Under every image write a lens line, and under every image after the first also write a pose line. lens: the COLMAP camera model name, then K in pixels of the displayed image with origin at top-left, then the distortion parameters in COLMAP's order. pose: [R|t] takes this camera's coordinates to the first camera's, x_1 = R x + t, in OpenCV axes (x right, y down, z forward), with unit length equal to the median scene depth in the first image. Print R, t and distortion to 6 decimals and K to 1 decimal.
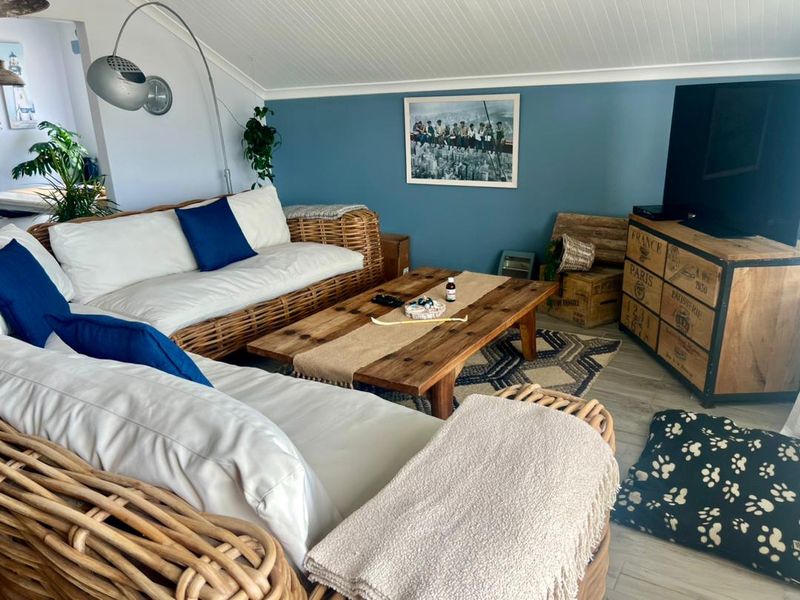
lens RADIAL K [[611.5, 0, 392.3], [0, 611.5, 302.4], [0, 0, 1]] dist [0.053015, -0.061196]
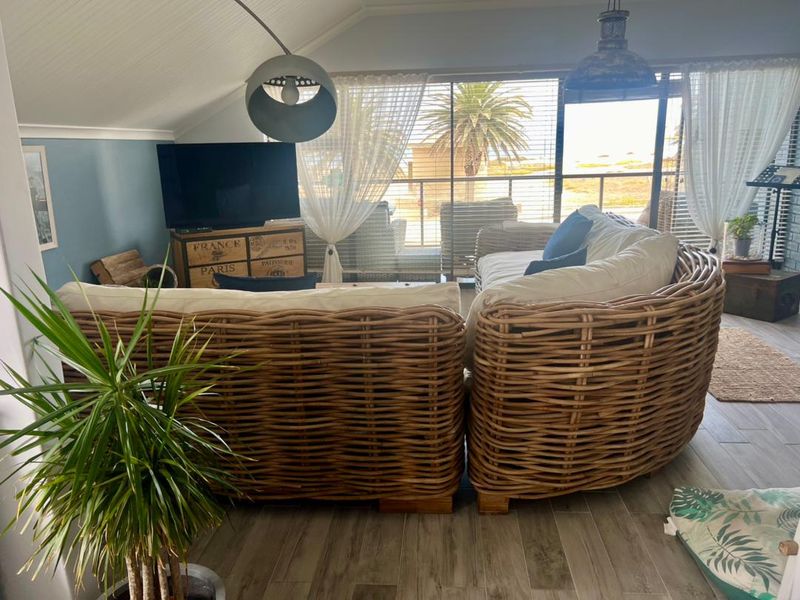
lens RADIAL K [[611.5, 0, 392.3], [0, 611.5, 302.4], [0, 0, 1]] dist [0.053015, -0.061196]
pose [[-0.466265, -0.180784, 0.865976, -0.802963], [0.309066, 0.883923, 0.350940, -0.270355], [-0.828900, 0.431275, -0.356268, 0.911106]]
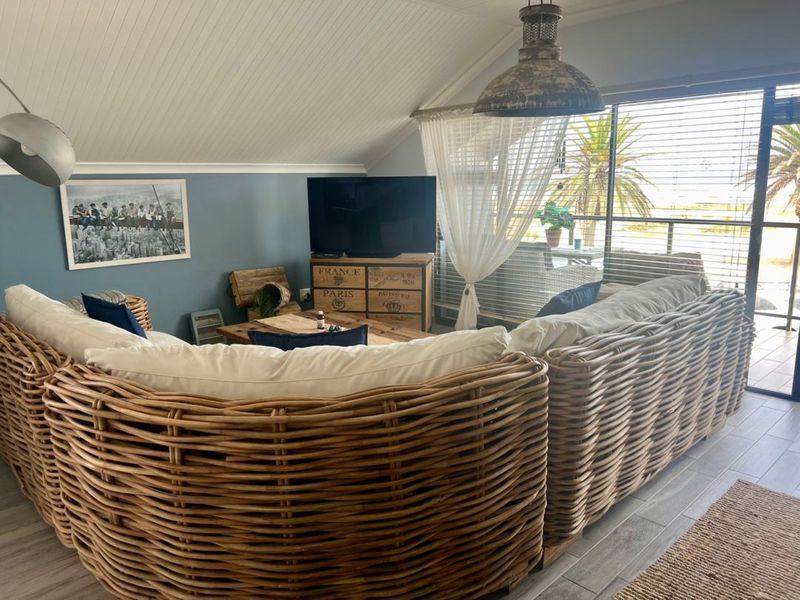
lens RADIAL K [[611.5, 0, 392.3], [0, 611.5, 302.4], [0, 0, 1]] dist [0.053015, -0.061196]
pose [[0.237520, -0.165459, 0.957187, -0.797221], [0.305592, 0.948082, 0.088054, -0.088718], [-0.922062, 0.271594, 0.275751, 0.337266]]
